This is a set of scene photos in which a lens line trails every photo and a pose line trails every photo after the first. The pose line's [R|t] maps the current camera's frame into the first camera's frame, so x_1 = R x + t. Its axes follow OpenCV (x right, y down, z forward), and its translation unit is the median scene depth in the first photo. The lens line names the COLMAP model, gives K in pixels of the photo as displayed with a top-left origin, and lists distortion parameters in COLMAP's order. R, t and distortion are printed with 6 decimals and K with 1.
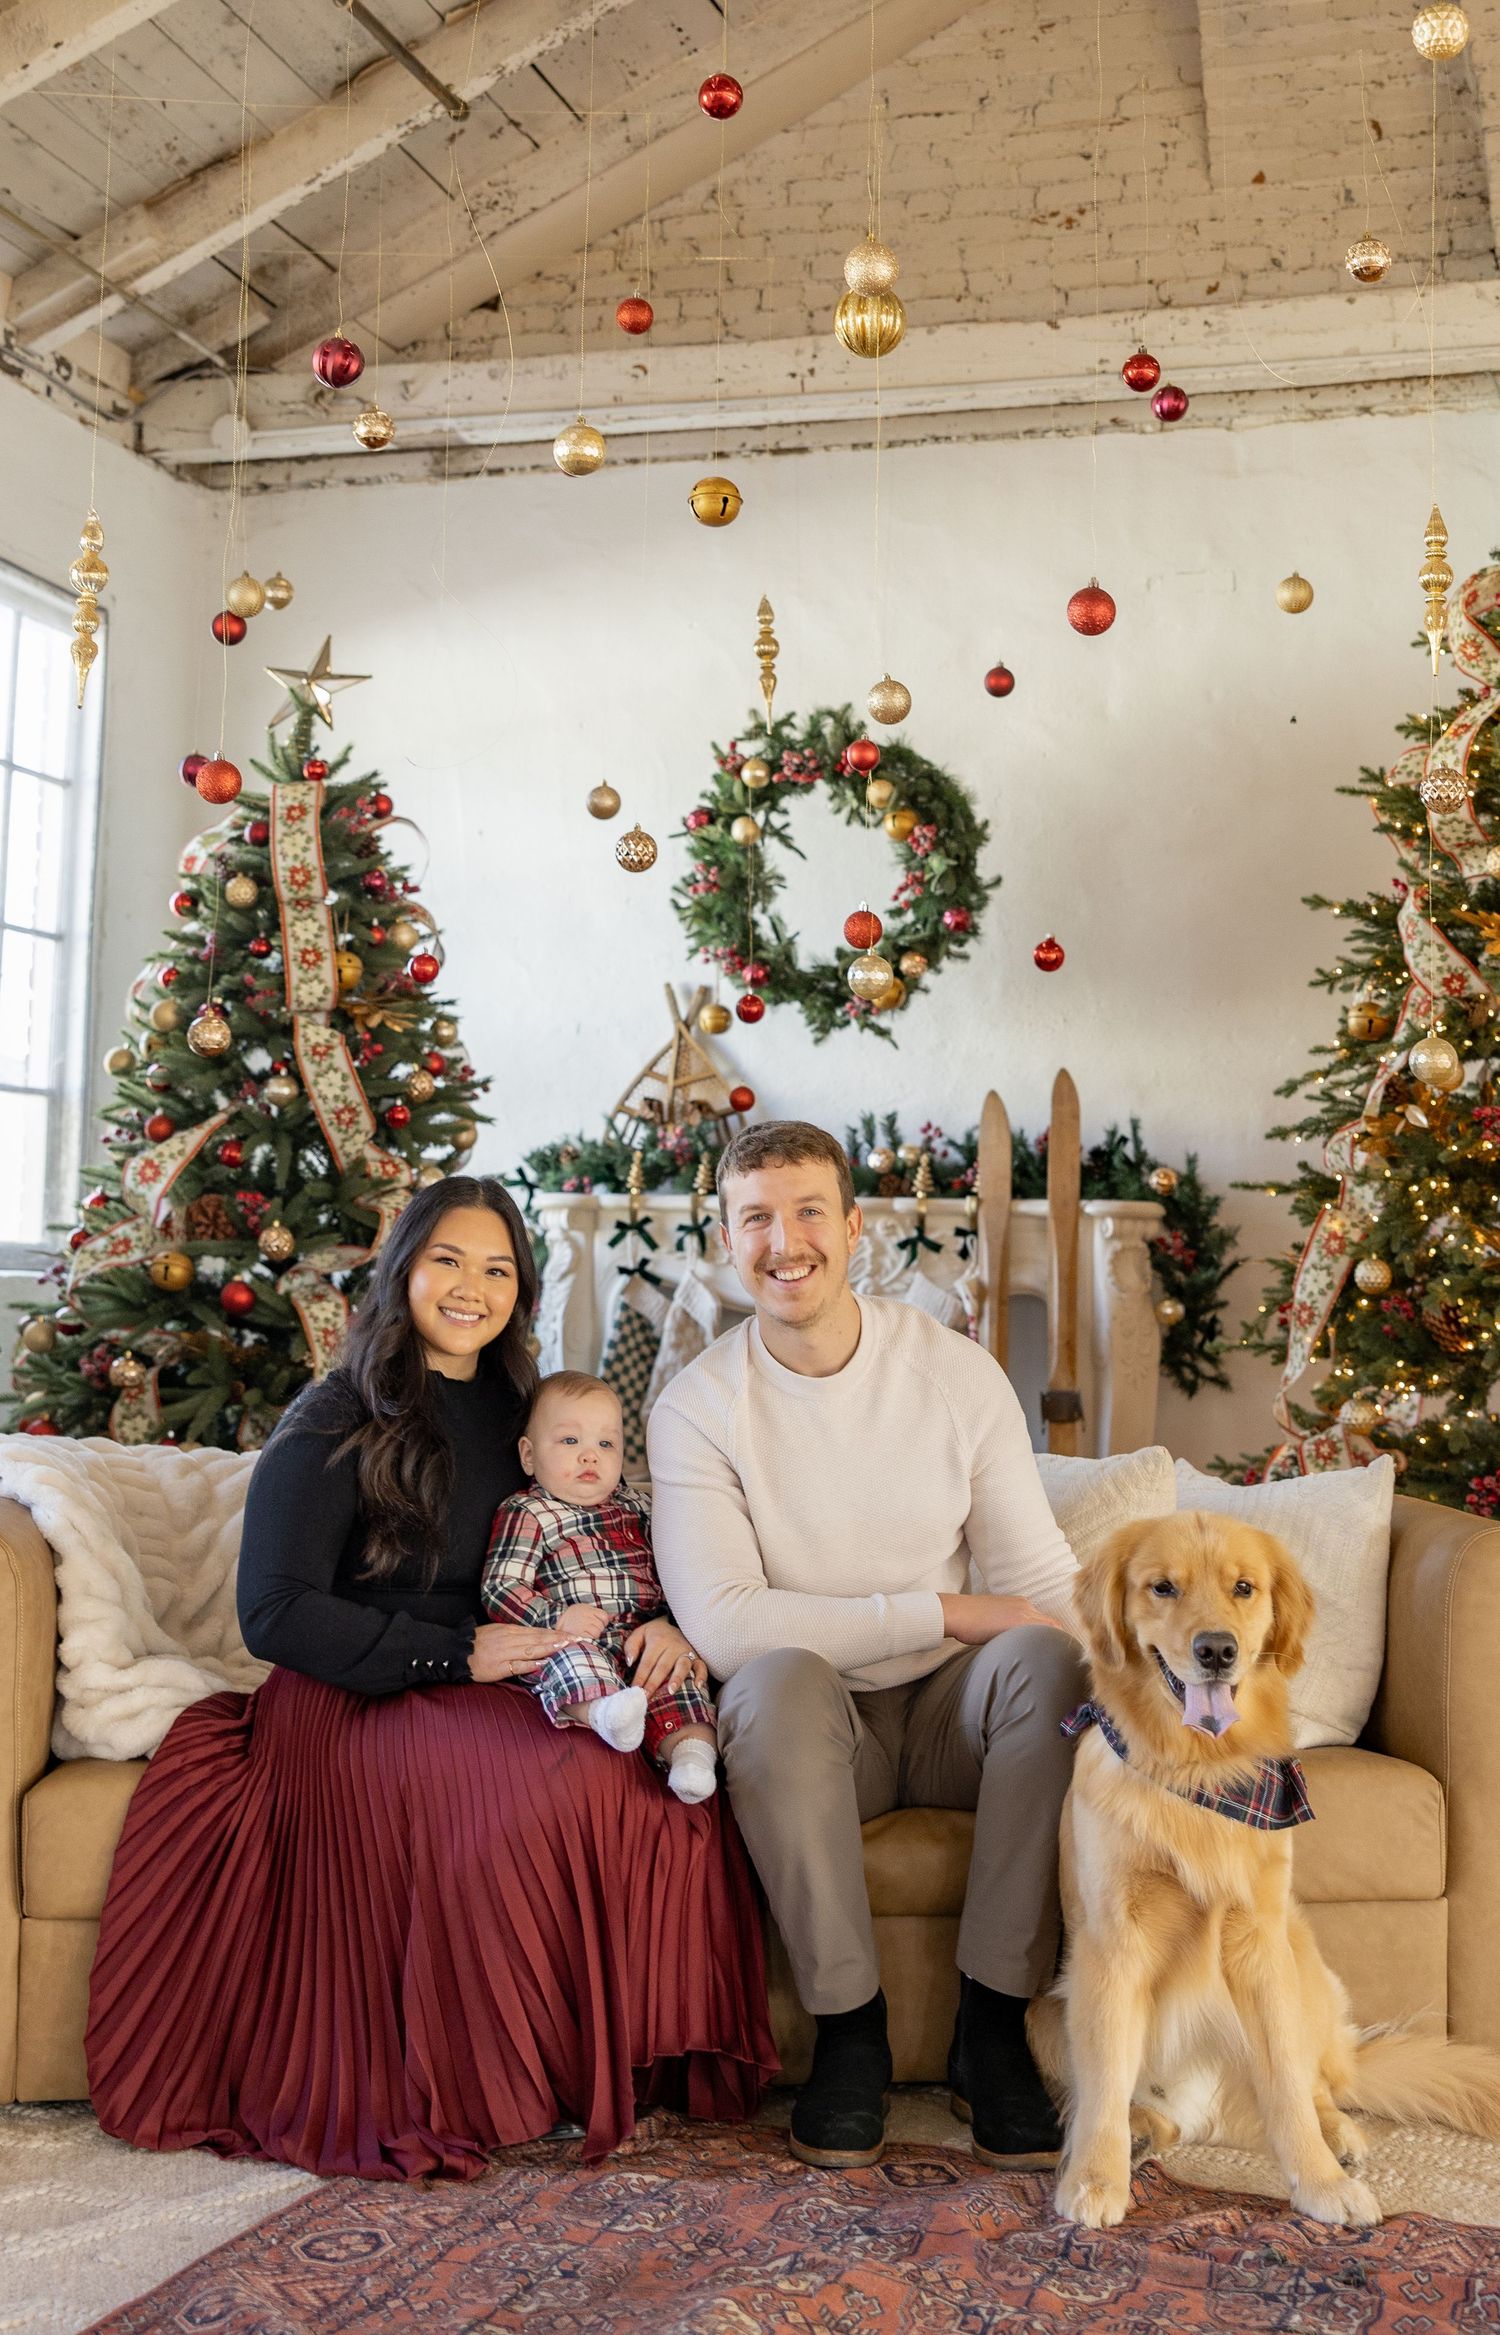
lens RADIAL K [[2843.5, 0, 810.3], [0, 2843.5, 935.7], [0, 0, 1]] dist [0.007297, 0.000000]
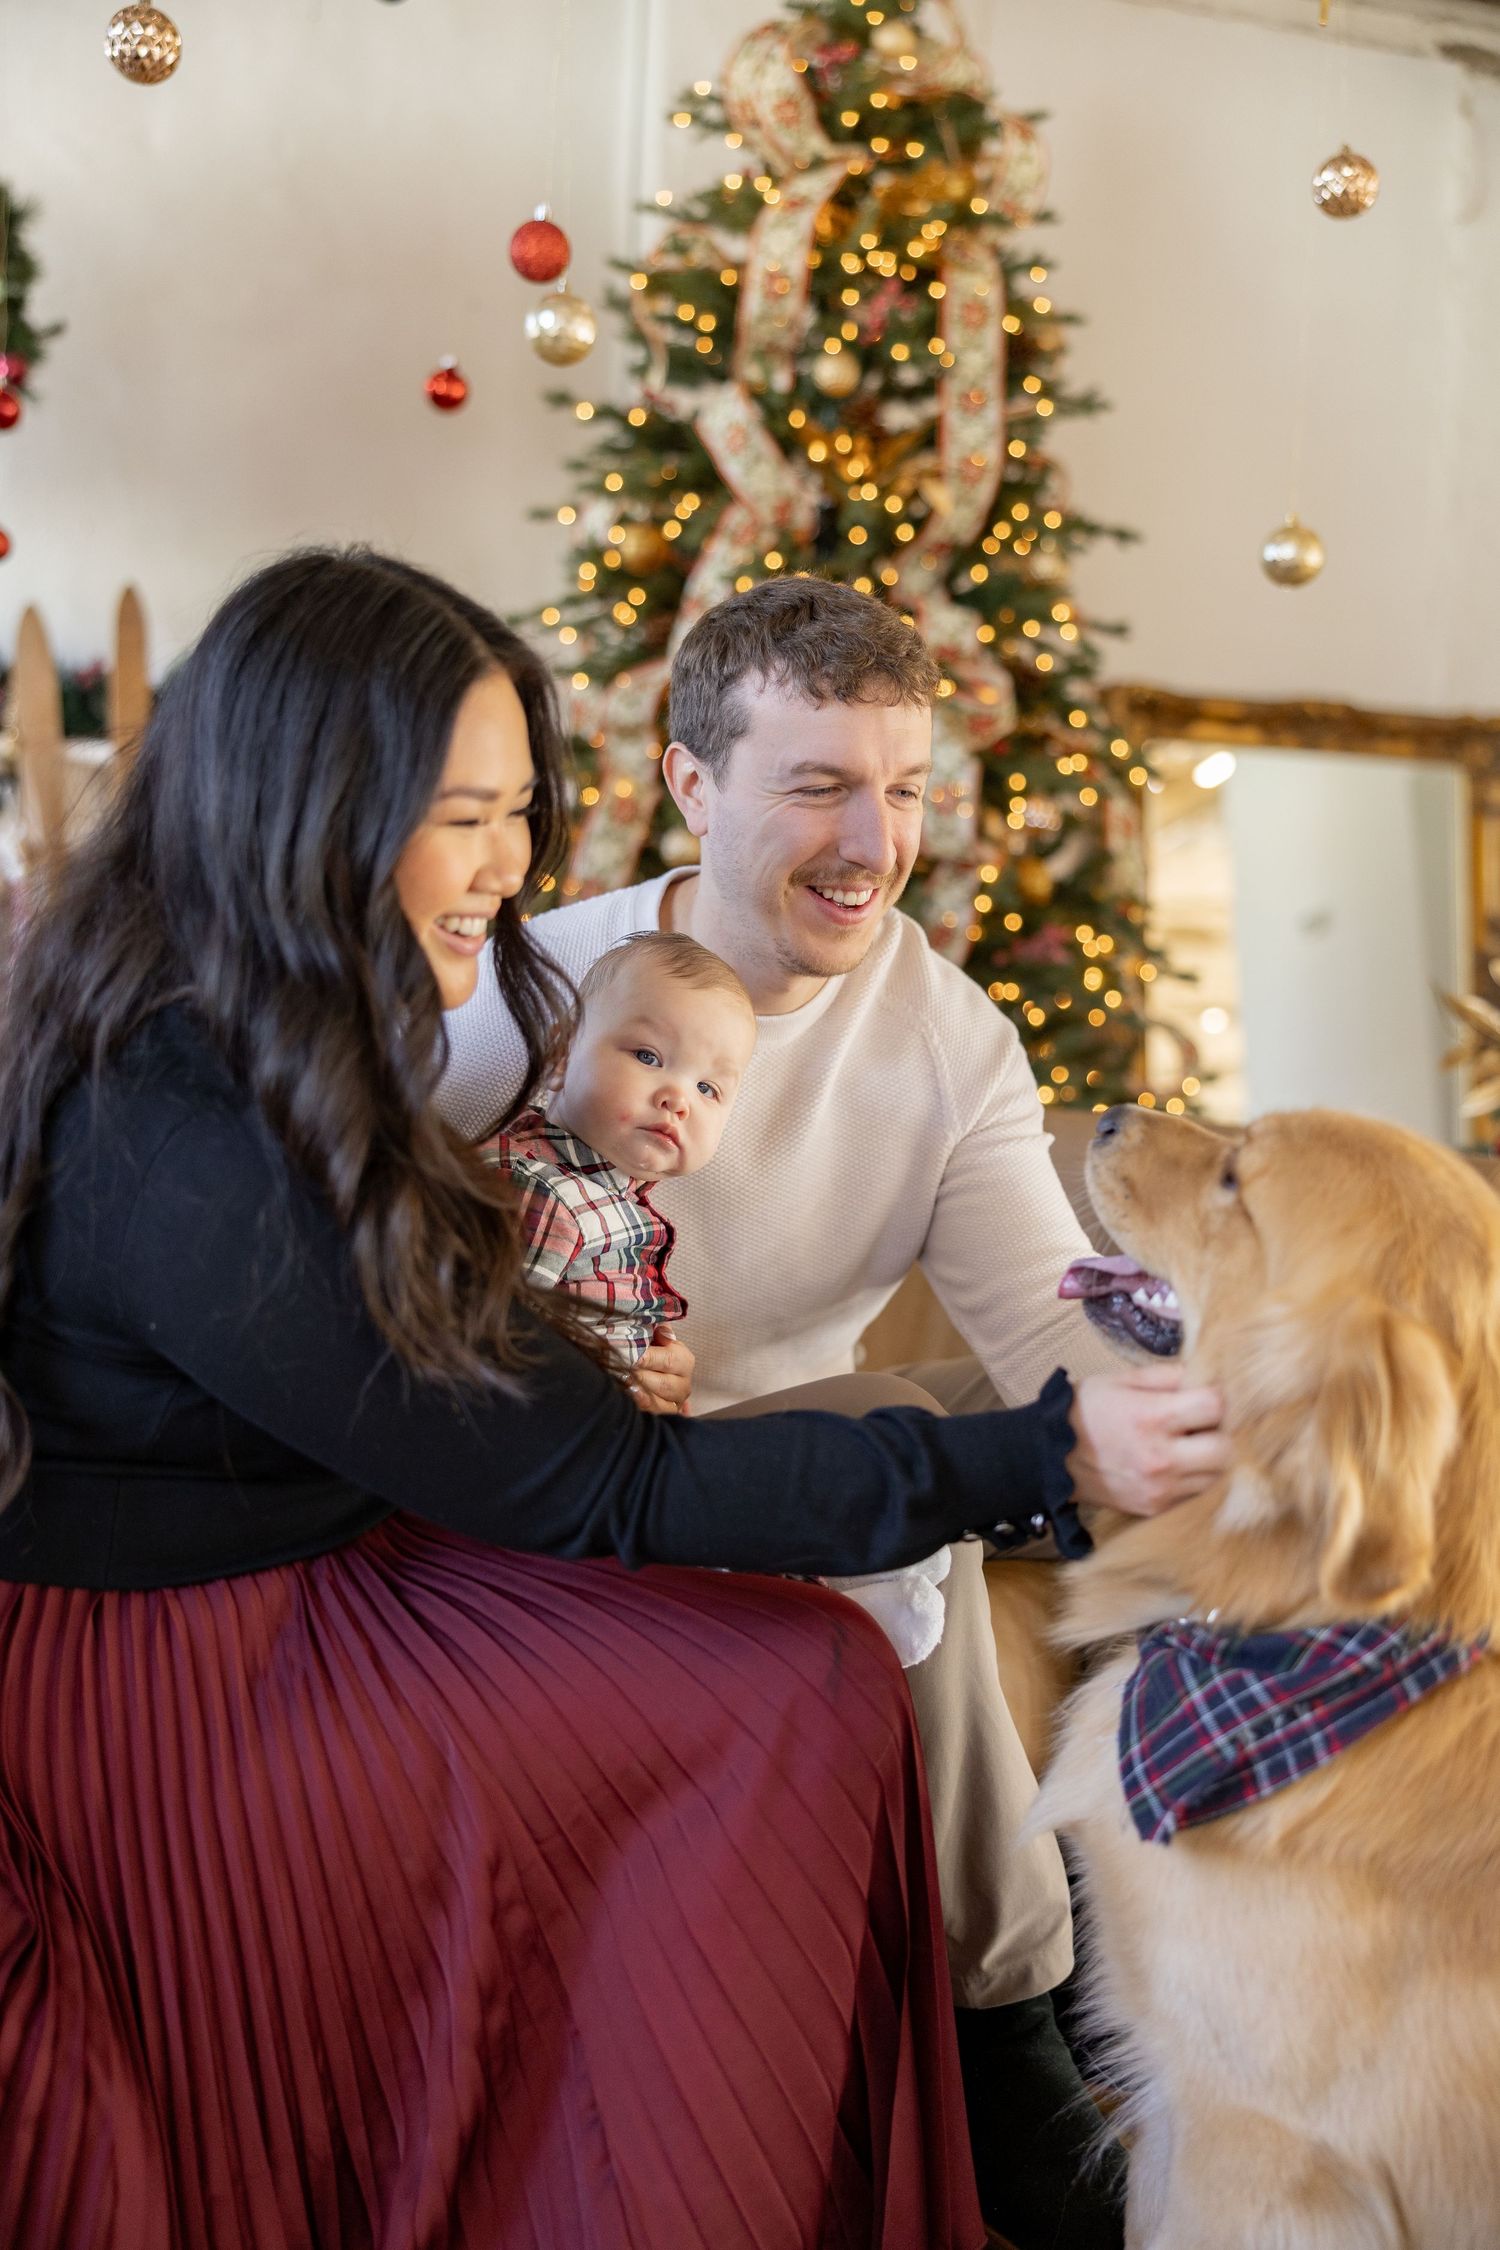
lens RADIAL K [[2341.7, 0, 746.1], [0, 2341.7, 1128.1], [0, 0, 1]] dist [-0.015587, 0.000000]
pose [[0.807022, -0.027565, 0.589877, -0.165377], [-0.102596, 0.977173, 0.186028, 0.056194], [-0.581540, -0.210647, 0.785773, 0.343975]]
